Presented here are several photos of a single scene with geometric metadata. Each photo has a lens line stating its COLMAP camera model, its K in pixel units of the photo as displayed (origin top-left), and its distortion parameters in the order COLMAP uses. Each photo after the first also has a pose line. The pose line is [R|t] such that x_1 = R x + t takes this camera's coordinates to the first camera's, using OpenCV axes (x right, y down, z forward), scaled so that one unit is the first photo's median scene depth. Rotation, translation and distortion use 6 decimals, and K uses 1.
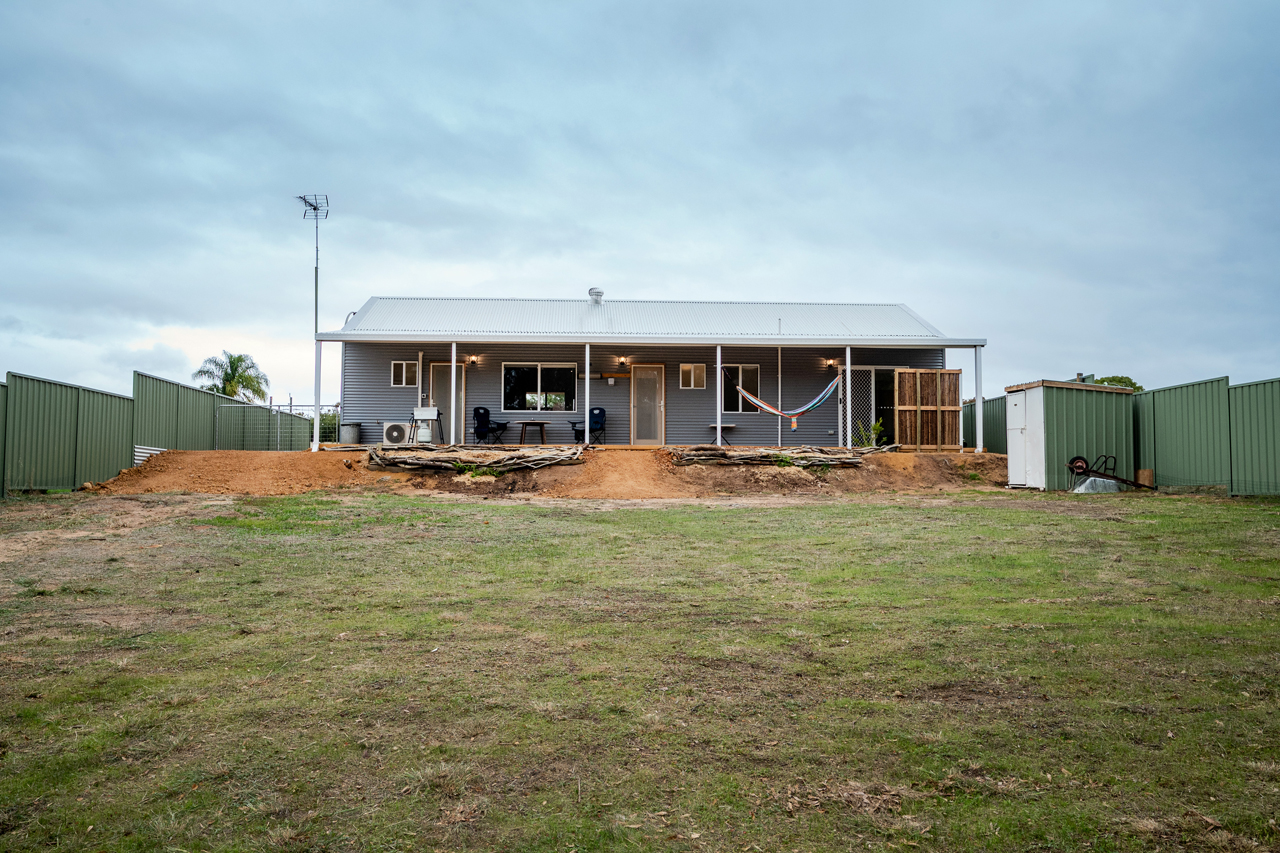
lens RADIAL K [[1104.9, 0, 640.0], [0, 1104.9, 427.0], [0, 0, 1]] dist [0.000295, 0.000369]
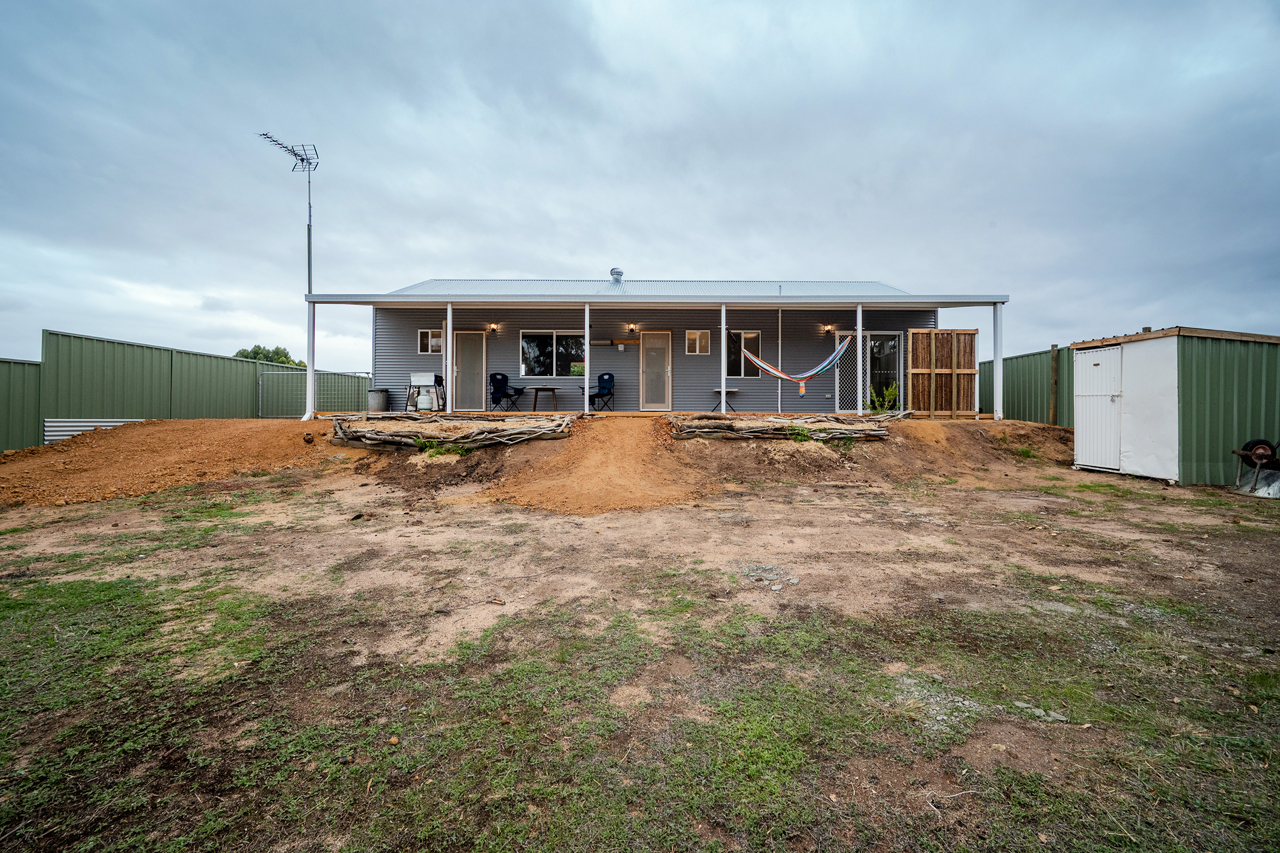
lens RADIAL K [[551.6, 0, 689.7], [0, 551.6, 522.6], [0, 0, 1]] dist [-0.003706, -0.001280]
pose [[0.999741, -0.009776, 0.020531, 0.031881], [0.004620, 0.971359, 0.237572, -0.004053], [-0.022265, -0.237415, 0.971153, 0.519038]]
